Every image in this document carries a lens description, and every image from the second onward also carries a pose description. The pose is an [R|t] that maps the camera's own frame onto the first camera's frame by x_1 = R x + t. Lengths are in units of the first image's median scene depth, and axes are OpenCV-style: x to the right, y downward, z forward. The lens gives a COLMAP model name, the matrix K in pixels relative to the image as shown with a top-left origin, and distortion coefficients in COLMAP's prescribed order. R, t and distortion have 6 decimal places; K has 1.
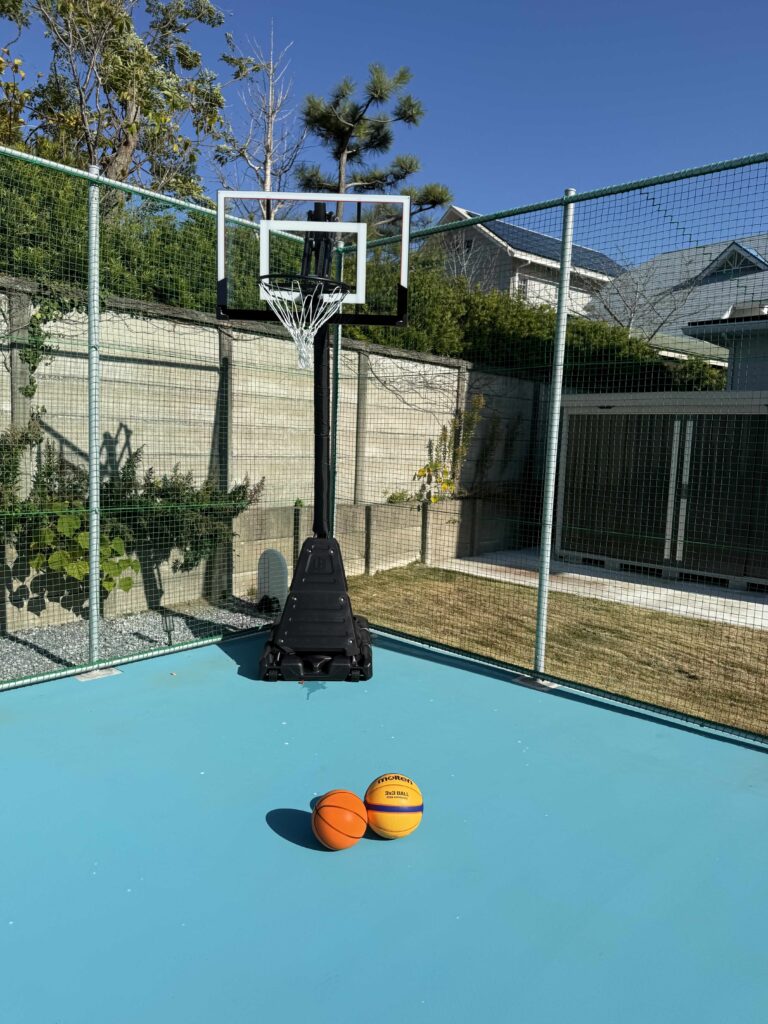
lens RADIAL K [[743.5, 0, 383.7], [0, 743.5, 497.9], [0, 0, 1]] dist [0.105245, -0.170949]
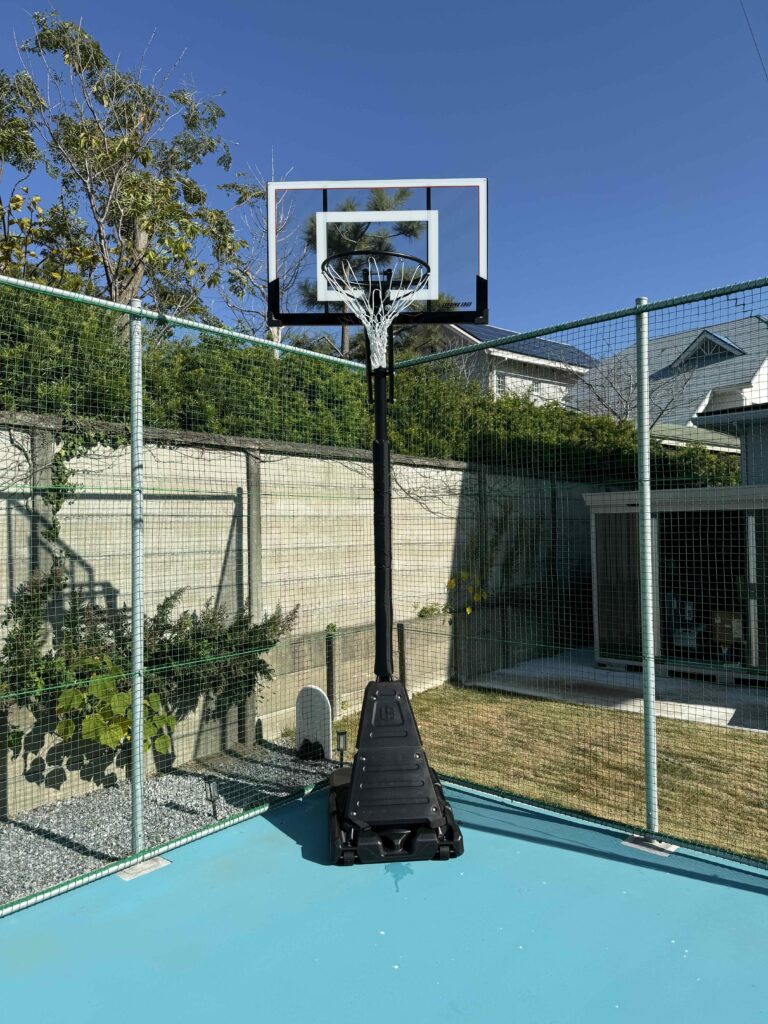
lens RADIAL K [[743.5, 0, 383.7], [0, 743.5, 497.9], [0, 0, 1]] dist [0.105245, -0.170949]
pose [[0.998305, -0.053449, 0.023010, -0.083805], [0.055907, 0.990655, -0.124410, -0.047290], [-0.016146, 0.125486, 0.991964, 0.077433]]
